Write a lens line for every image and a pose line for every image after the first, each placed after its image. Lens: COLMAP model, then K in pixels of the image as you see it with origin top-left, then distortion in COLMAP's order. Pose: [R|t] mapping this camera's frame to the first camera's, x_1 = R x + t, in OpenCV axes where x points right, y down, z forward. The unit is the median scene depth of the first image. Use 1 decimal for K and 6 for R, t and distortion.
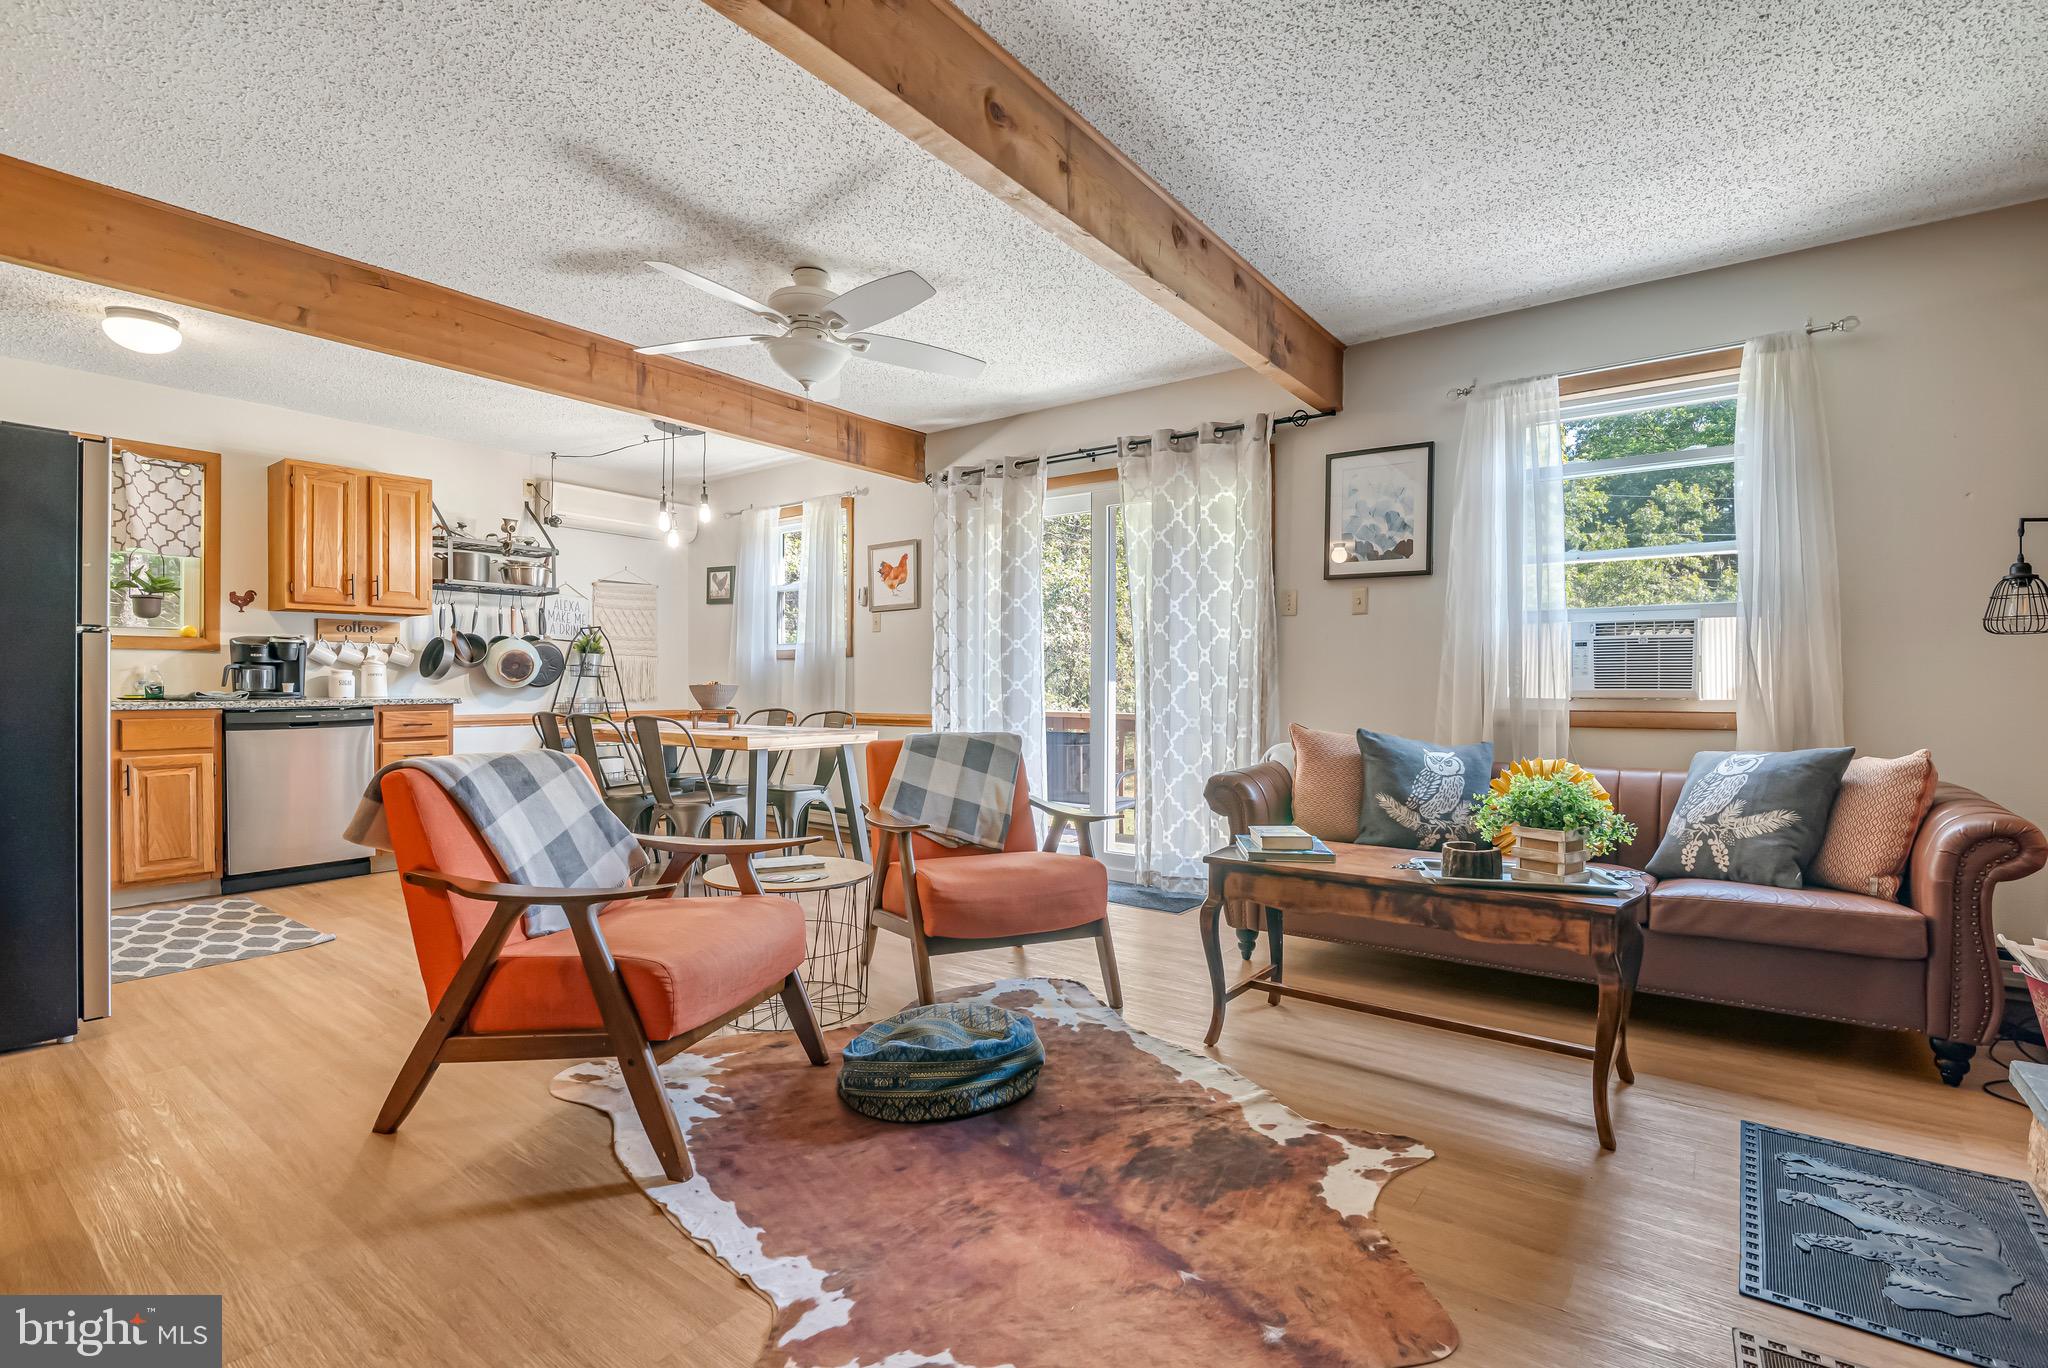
lens RADIAL K [[938.8, 0, 1022.7], [0, 938.8, 691.5], [0, 0, 1]] dist [-0.019006, 0.000777]
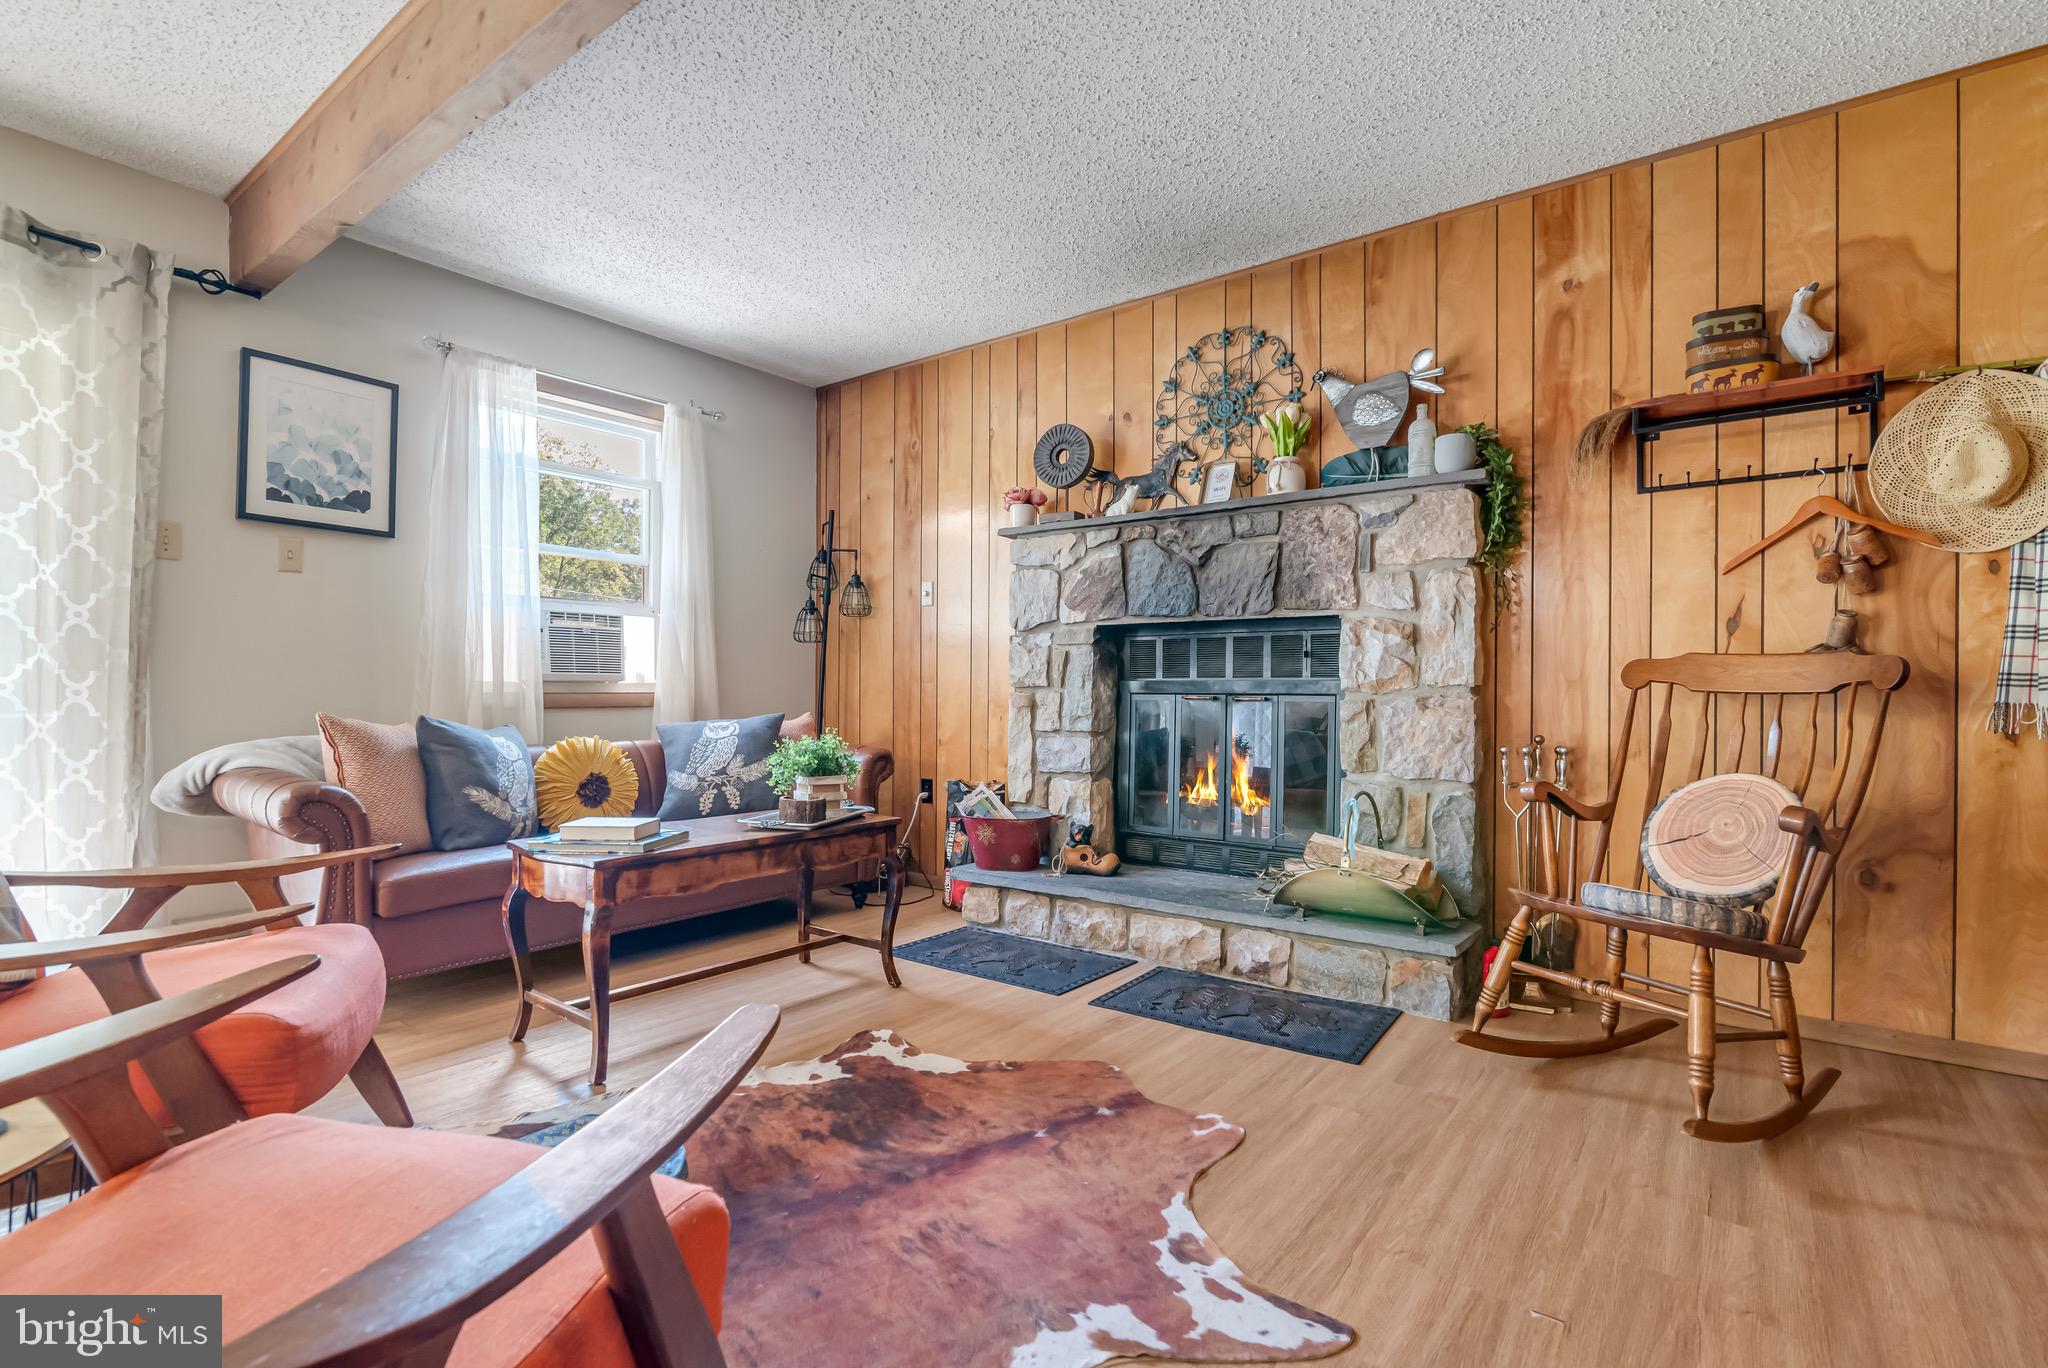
lens RADIAL K [[950.2, 0, 1025.4], [0, 950.2, 691.6], [0, 0, 1]] dist [-0.009697, 0.000680]
pose [[0.002148, -0.003369, 0.999992, -0.345023], [-0.000844, 0.999994, 0.003371, 0.010951], [-0.999997, -0.000851, 0.002145, 0.324281]]
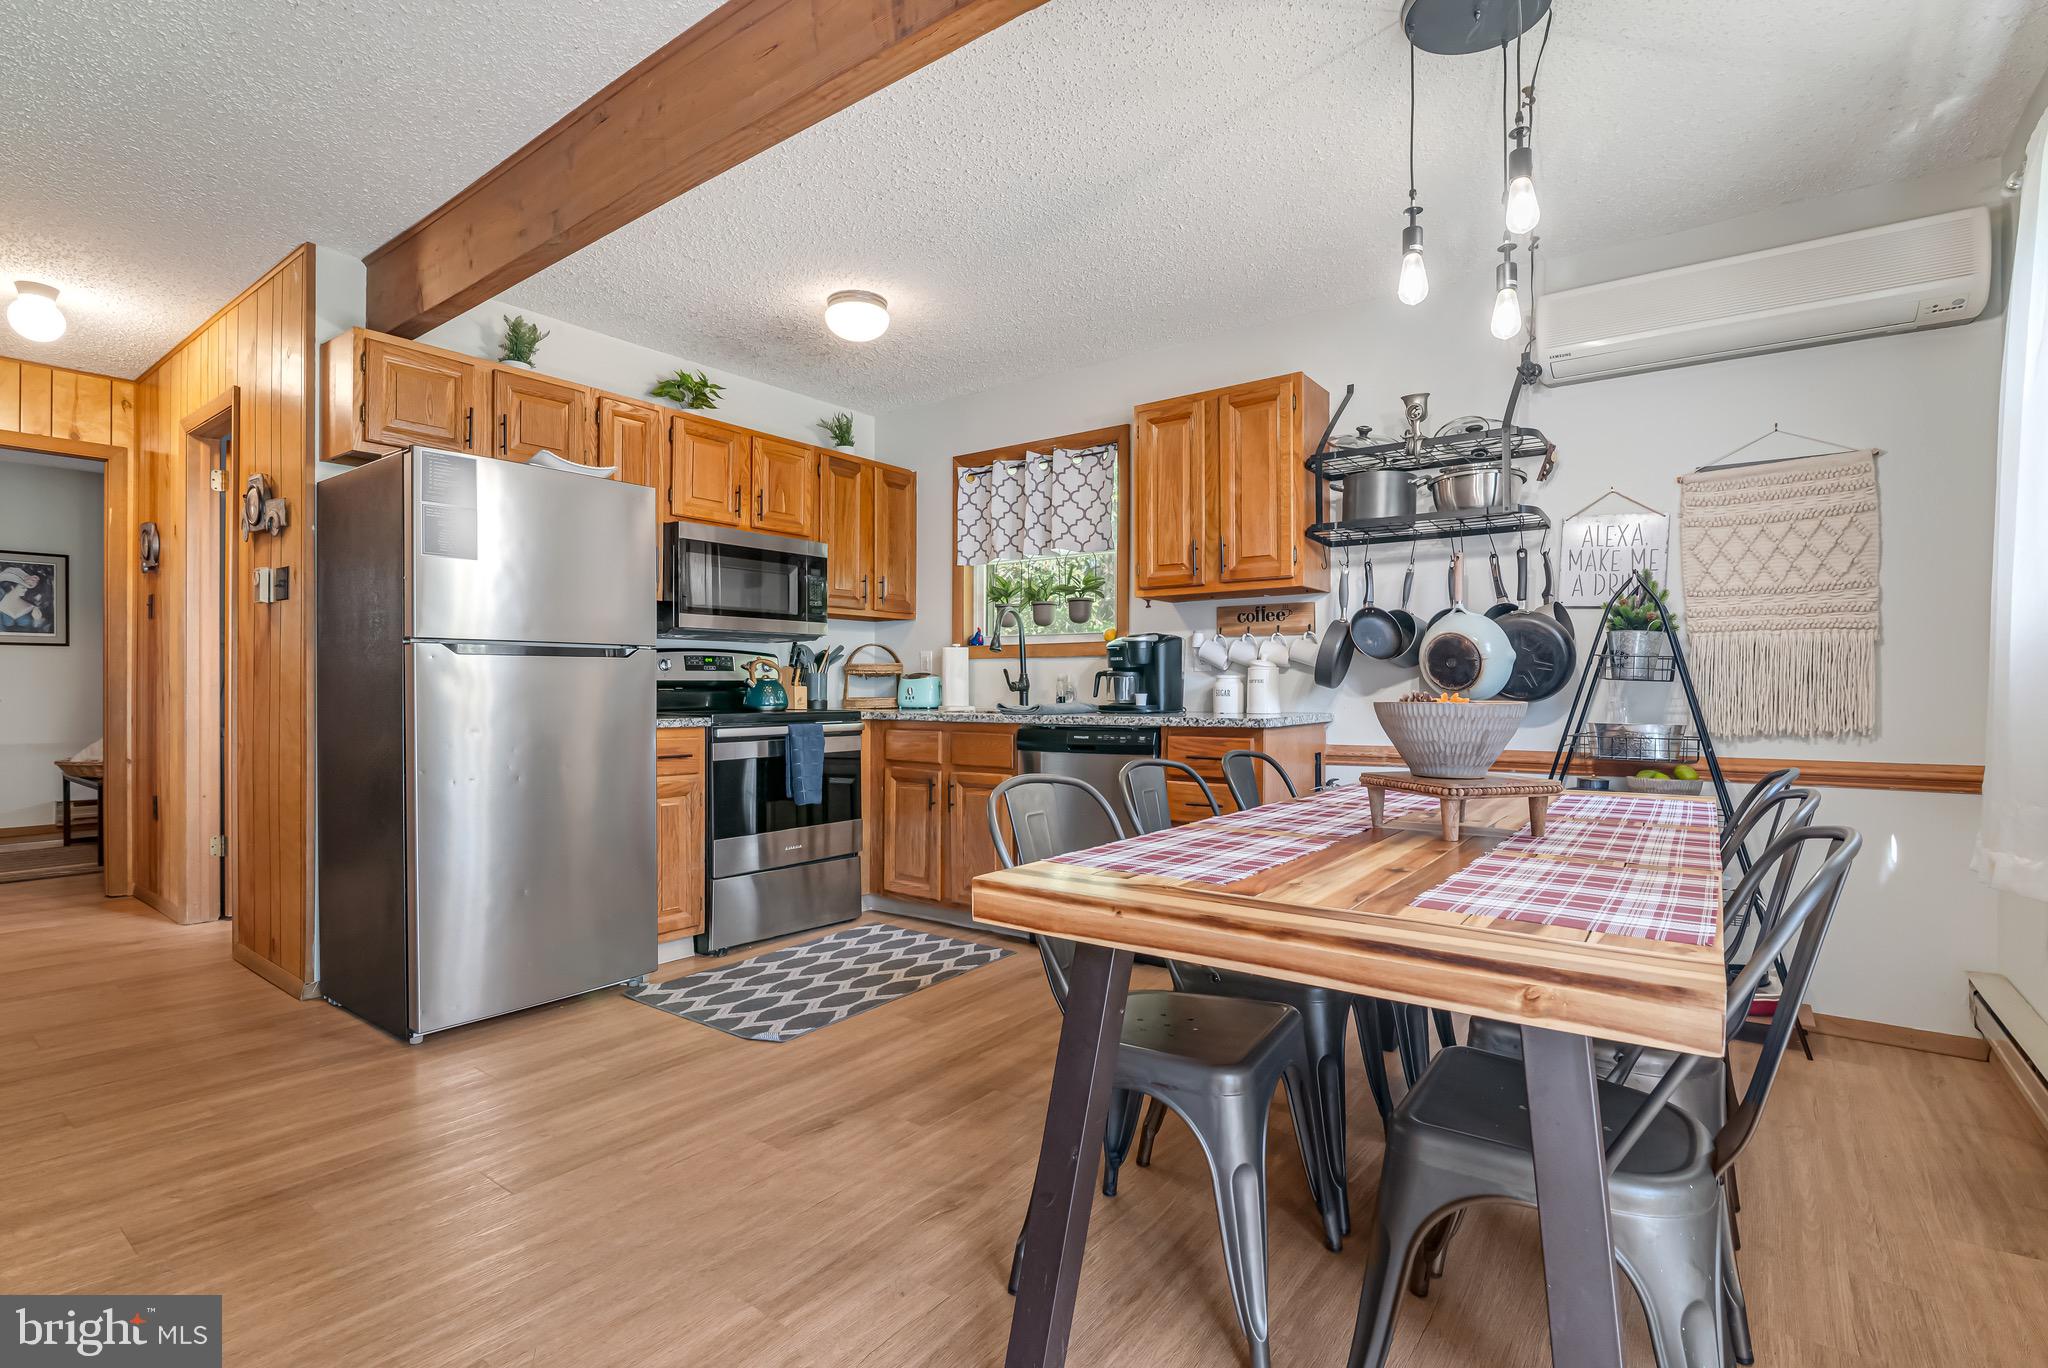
lens RADIAL K [[955.1, 0, 1021.7], [0, 955.1, 696.8], [0, 0, 1]] dist [-0.019449, 0.000699]
pose [[0.003636, 0.006579, -0.999972, 0.010104], [-0.008644, 0.999941, 0.006547, -0.010509], [0.999956, 0.008620, 0.003692, 0.885634]]
